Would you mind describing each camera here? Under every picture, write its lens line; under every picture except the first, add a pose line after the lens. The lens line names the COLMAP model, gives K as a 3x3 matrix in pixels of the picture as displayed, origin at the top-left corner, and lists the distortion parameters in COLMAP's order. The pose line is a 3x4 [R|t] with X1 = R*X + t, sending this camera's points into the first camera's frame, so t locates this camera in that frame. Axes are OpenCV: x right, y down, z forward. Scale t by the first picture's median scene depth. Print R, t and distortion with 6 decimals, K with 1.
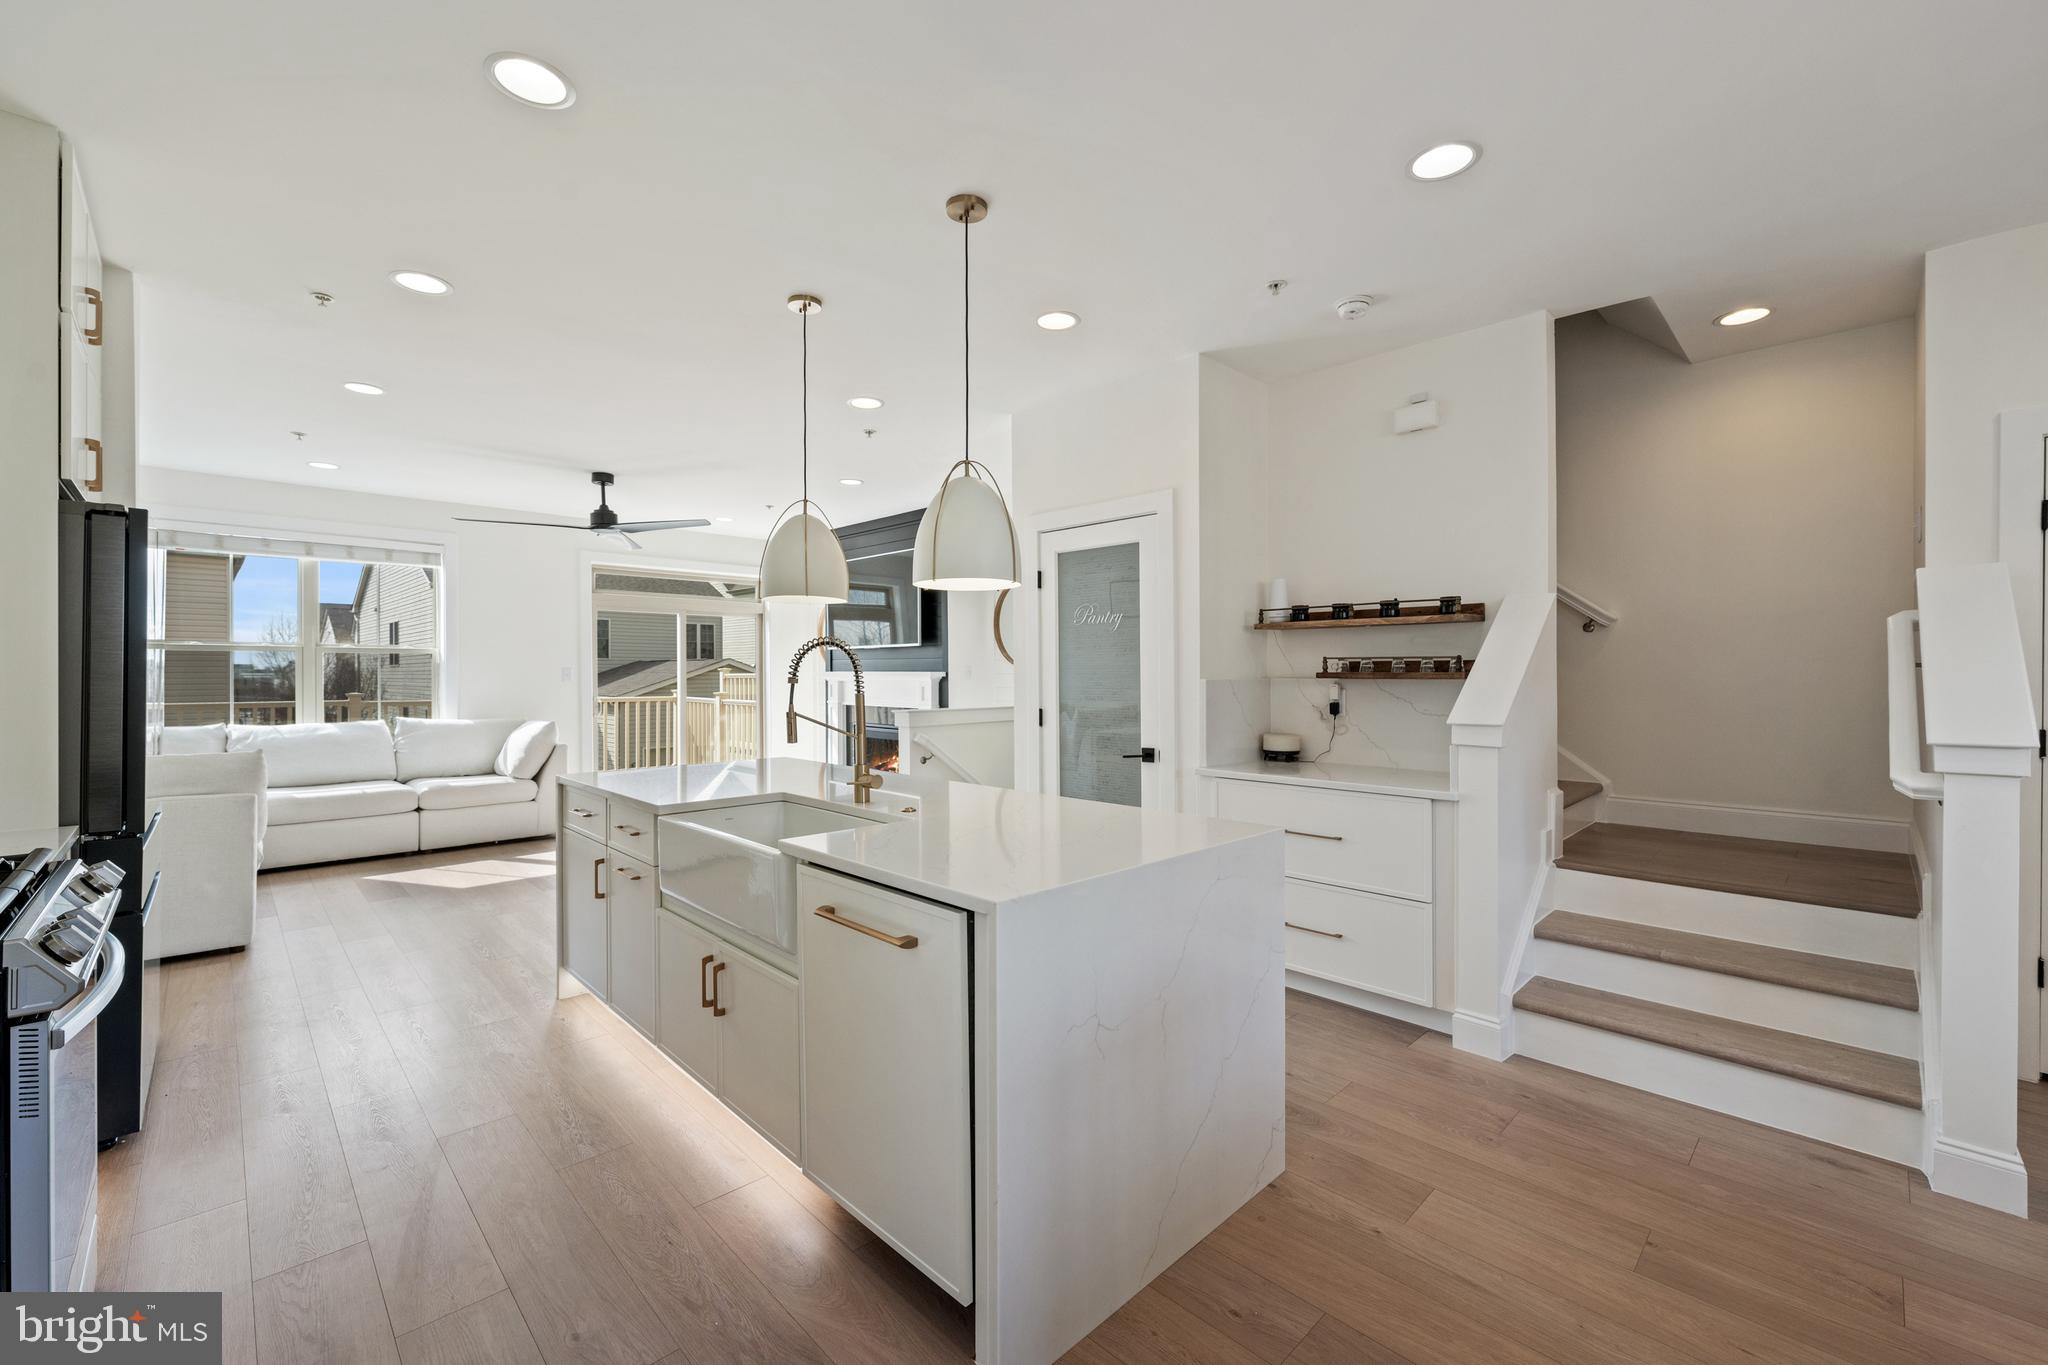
lens RADIAL K [[827.2, 0, 1009.1], [0, 827.2, 675.9], [0, 0, 1]] dist [-0.003442, 0.001135]
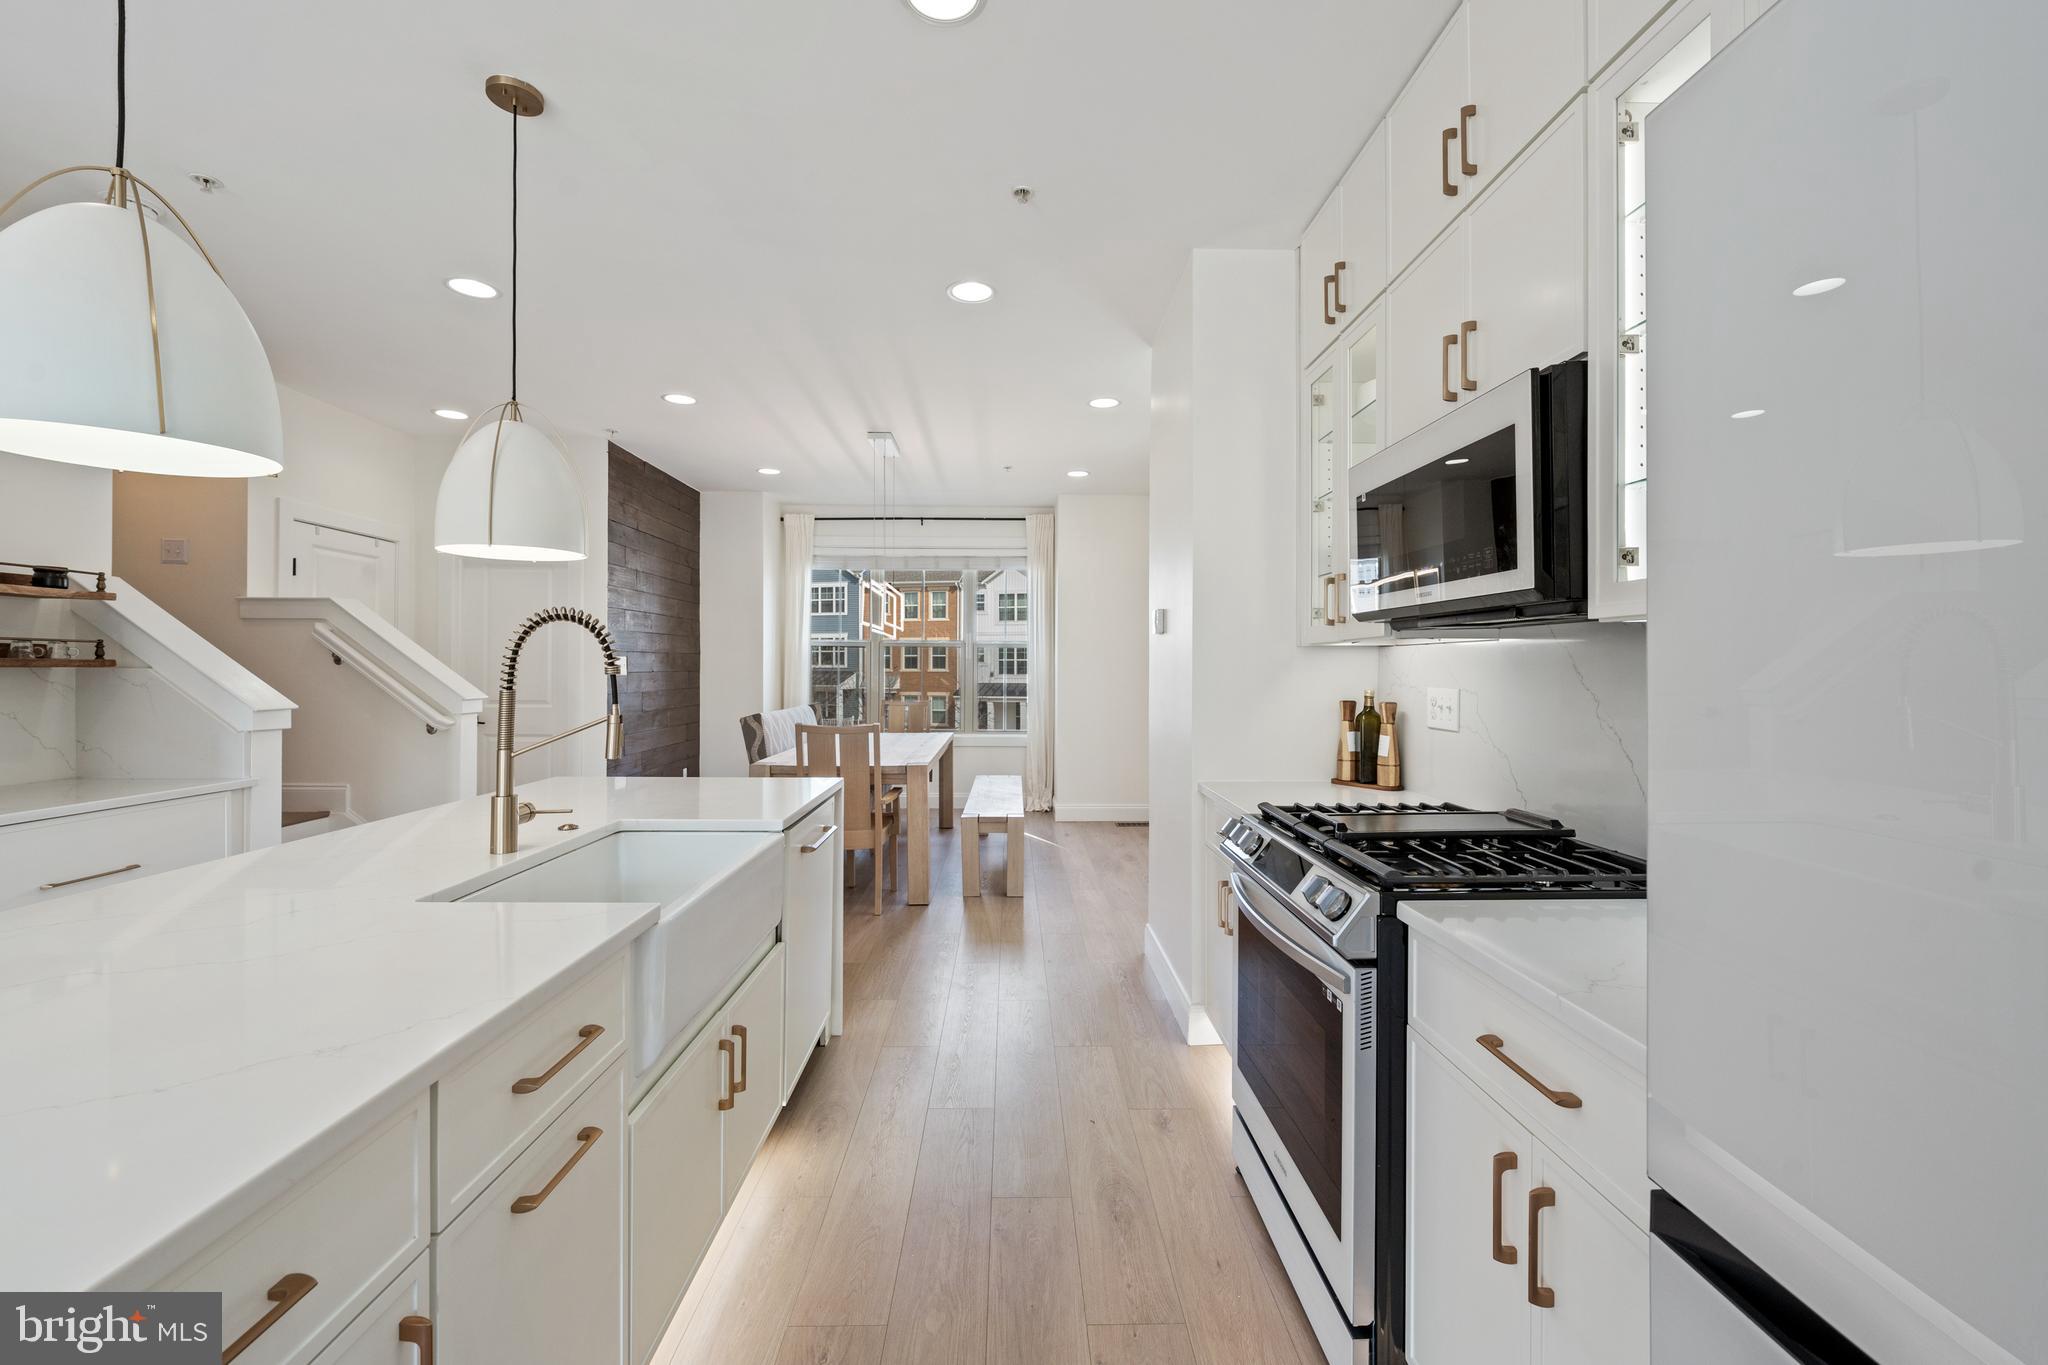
lens RADIAL K [[827.2, 0, 1018.1], [0, 827.2, 672.2], [0, 0, 1]] dist [-0.003442, 0.001135]
pose [[-0.731653, -0.003879, 0.681666, -0.968286], [-0.000872, 0.999988, 0.004754, 0.004179], [-0.681676, 0.002884, -0.731648, 1.260521]]
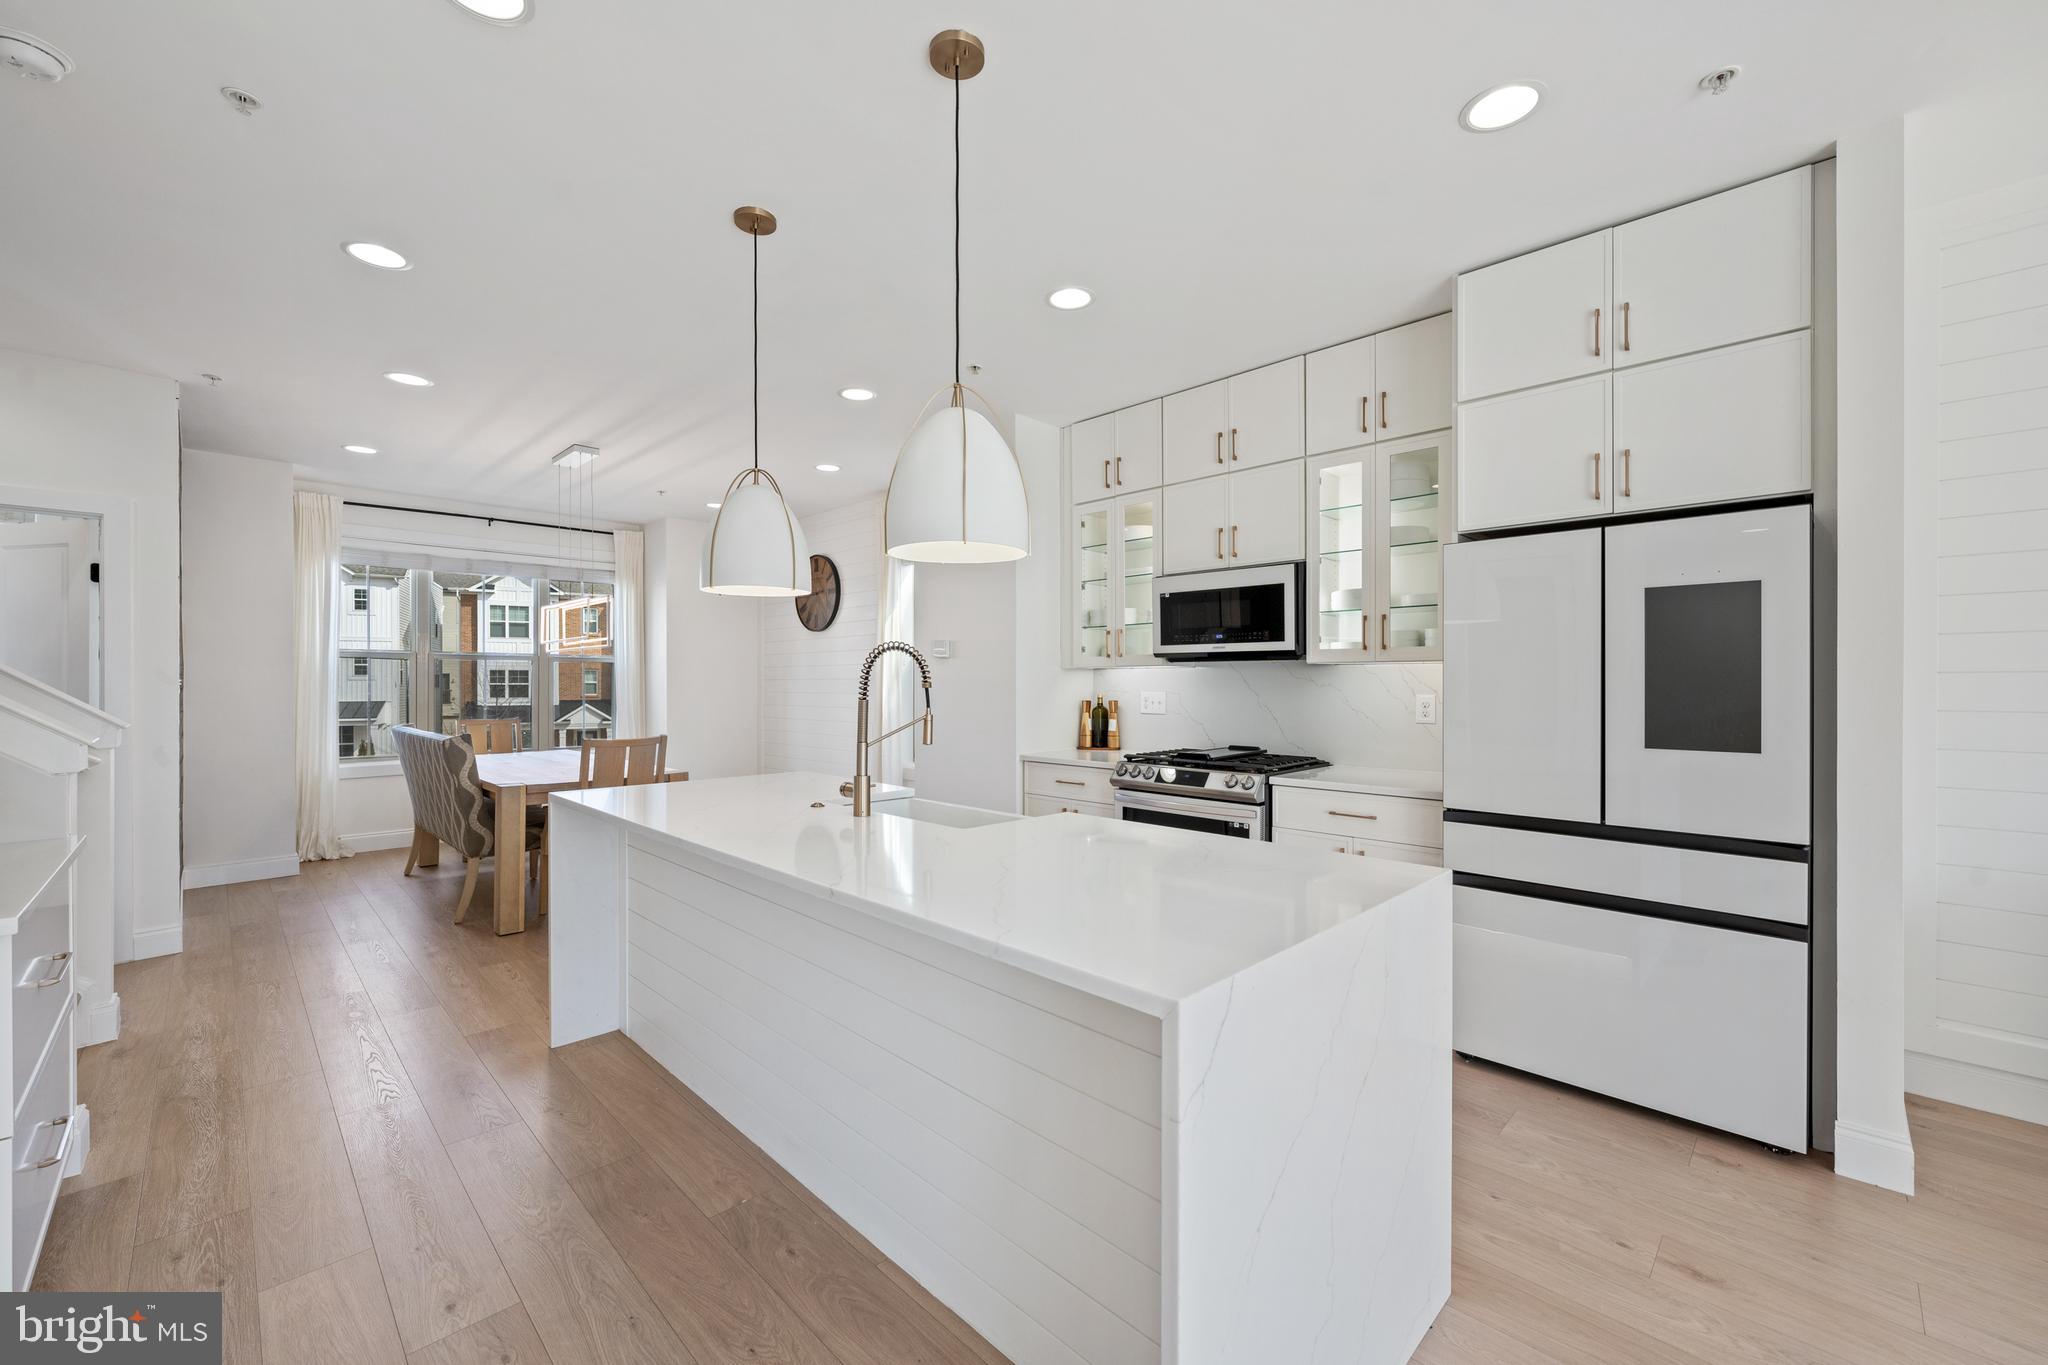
lens RADIAL K [[796.1, 0, 1027.7], [0, 796.1, 682.8], [0, 0, 1]] dist [-0.000542, -0.001001]
pose [[-0.999991, 0.002666, 0.003345, -0.434377], [0.002675, 0.999993, 0.002737, 0.001763], [-0.003338, 0.002746, -0.999991, 1.930468]]
